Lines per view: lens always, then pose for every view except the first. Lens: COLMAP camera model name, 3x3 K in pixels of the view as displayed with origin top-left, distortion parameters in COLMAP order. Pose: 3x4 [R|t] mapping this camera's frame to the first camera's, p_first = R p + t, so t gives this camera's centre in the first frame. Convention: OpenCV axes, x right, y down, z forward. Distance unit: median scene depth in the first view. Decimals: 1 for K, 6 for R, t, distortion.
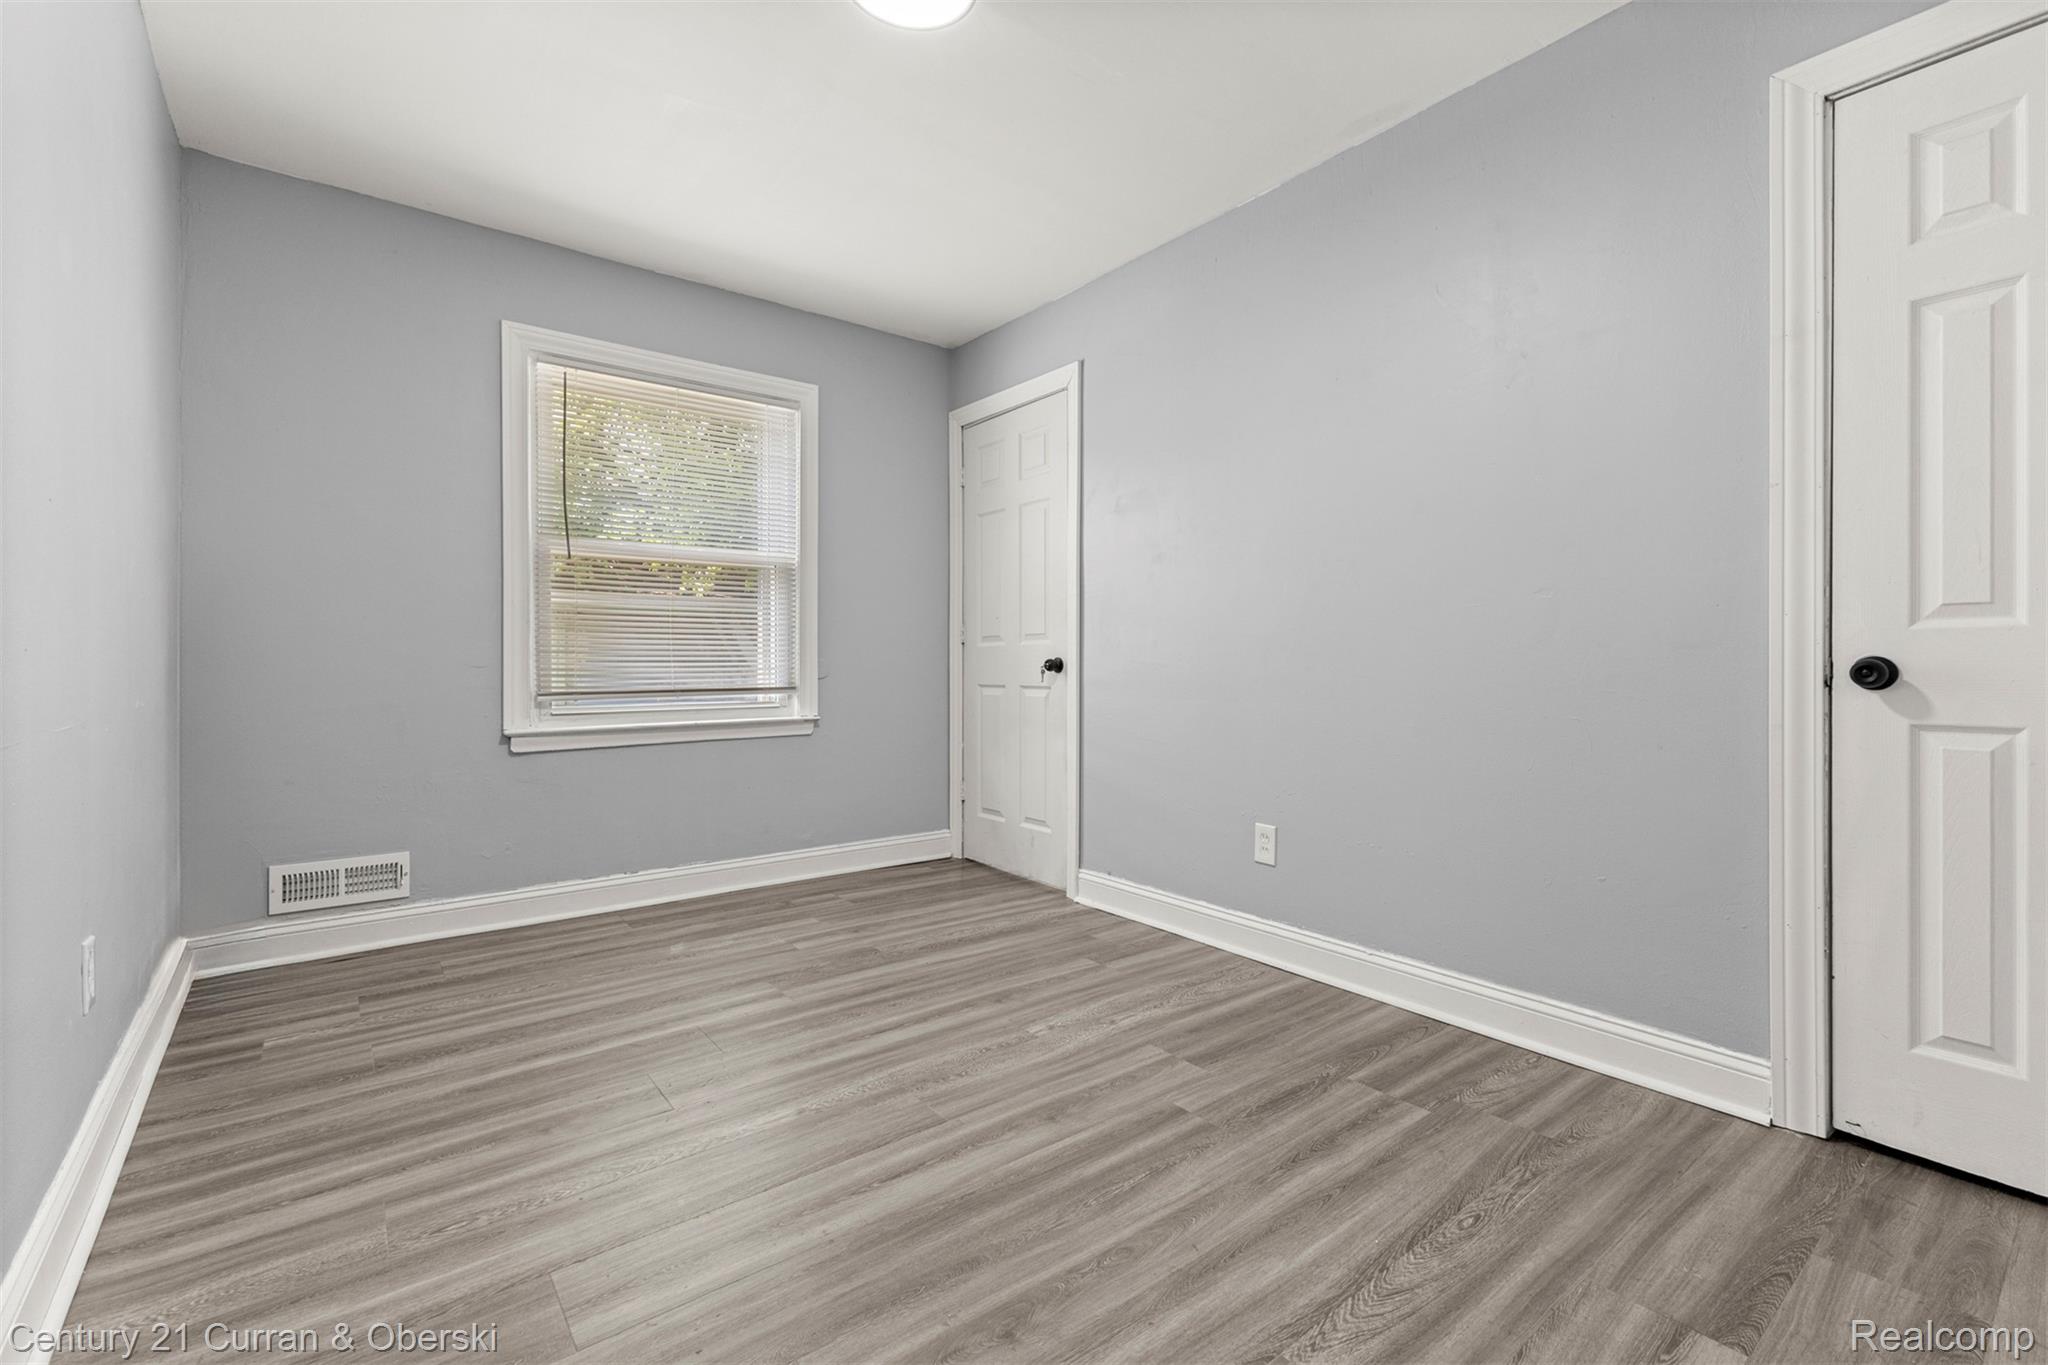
lens RADIAL K [[883.6, 0, 1022.0], [0, 883.6, 672.3], [0, 0, 1]] dist [0.011059, -0.000661]
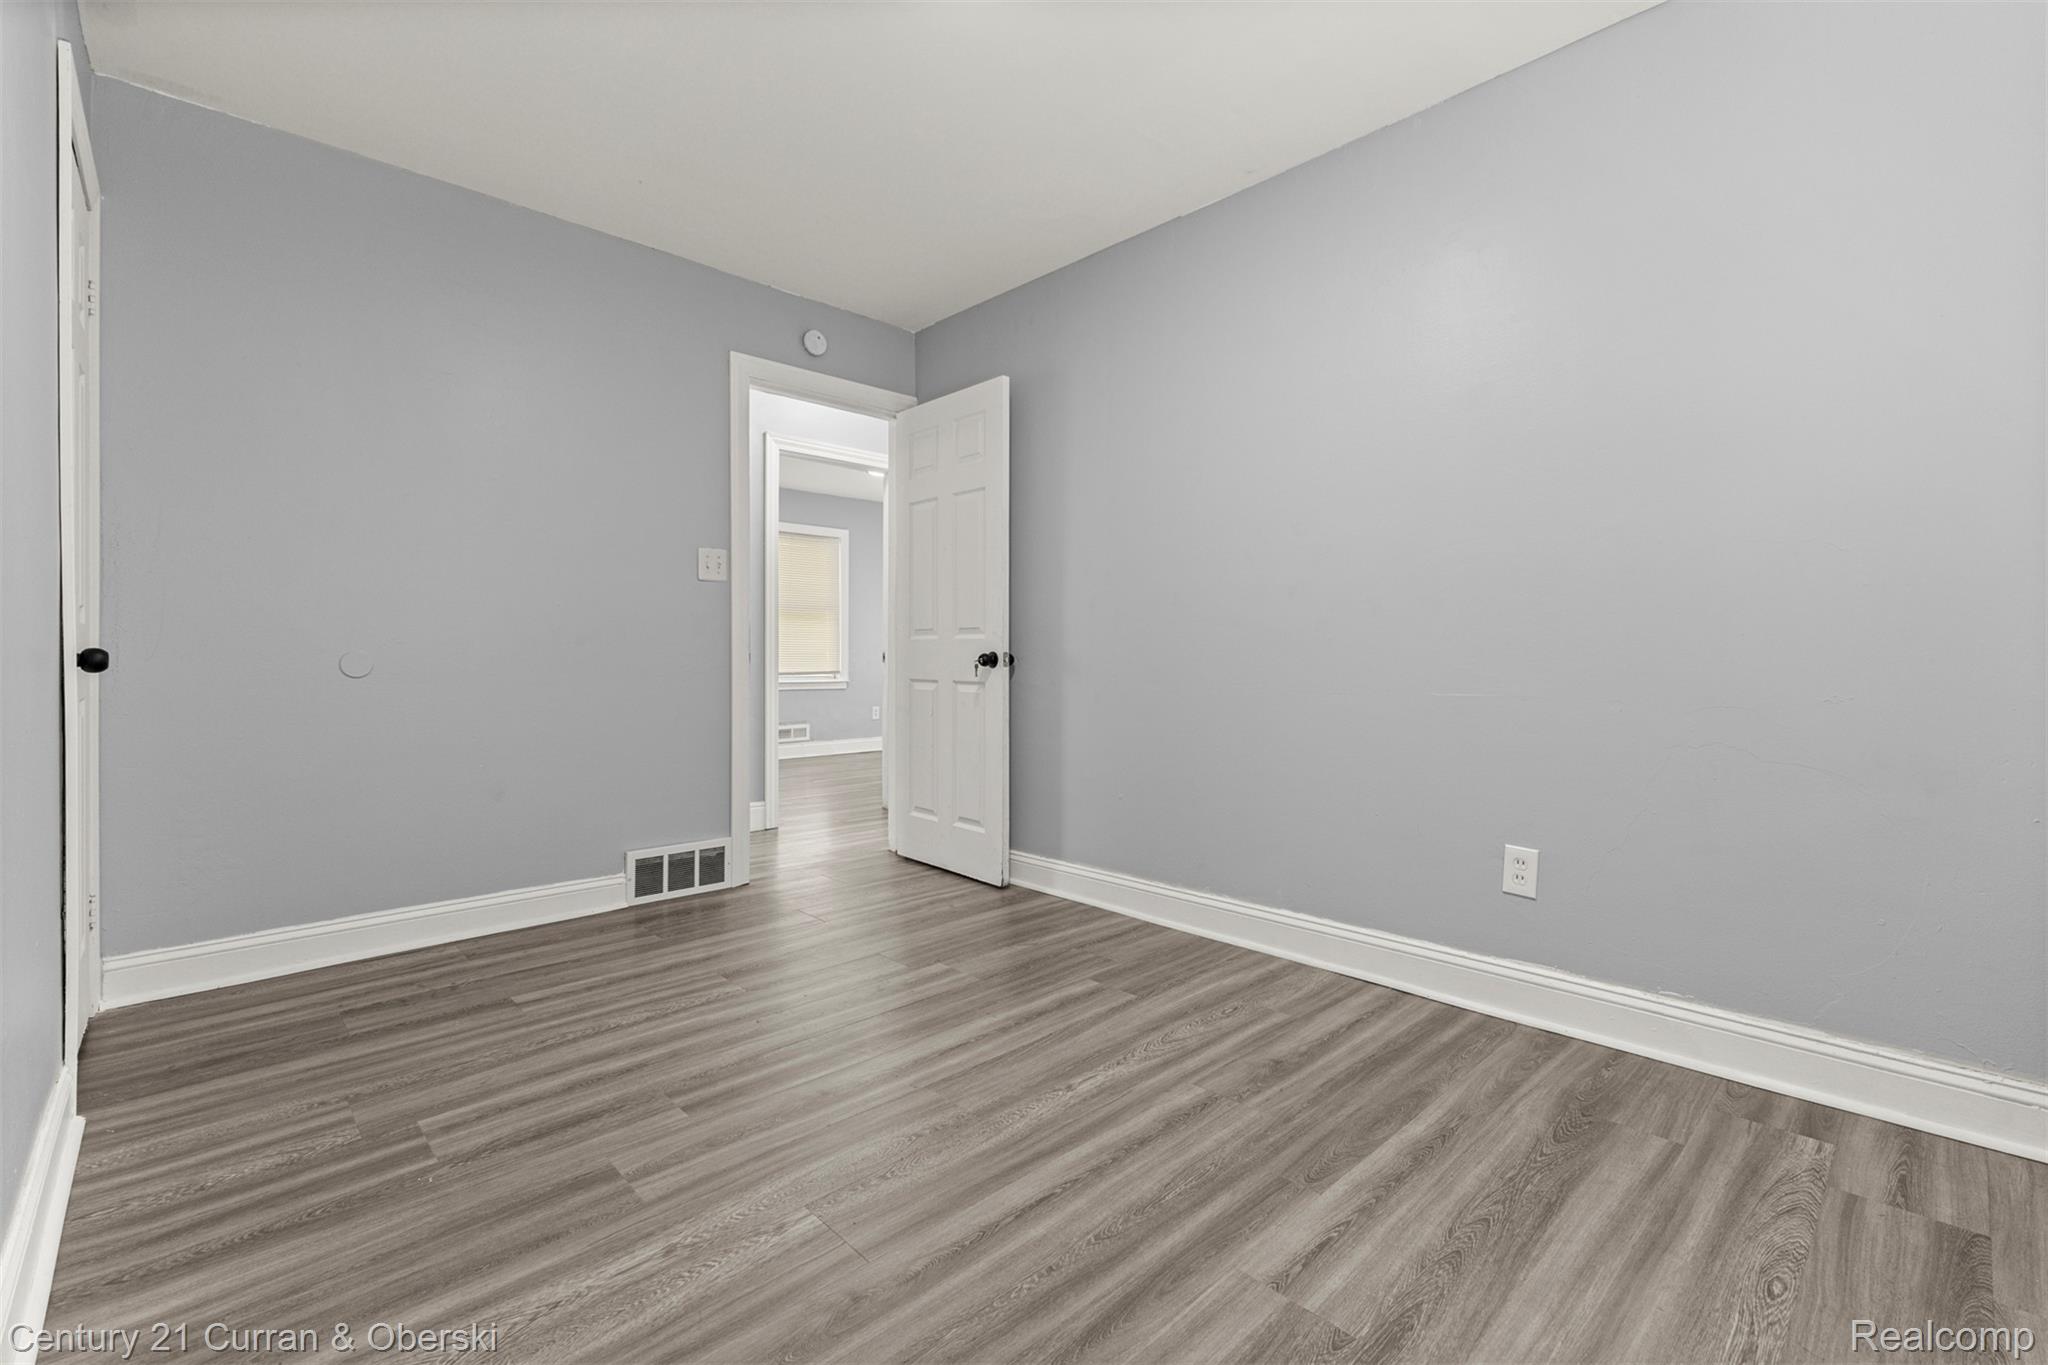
lens RADIAL K [[883.6, 0, 1022.0], [0, 883.6, 672.3], [0, 0, 1]] dist [0.011059, -0.000661]
pose [[-0.995674, -0.000684, -0.092912, -0.095147], [-0.003349, 0.999587, 0.028532, -0.016774], [0.092854, 0.028720, -0.995265, 1.944248]]
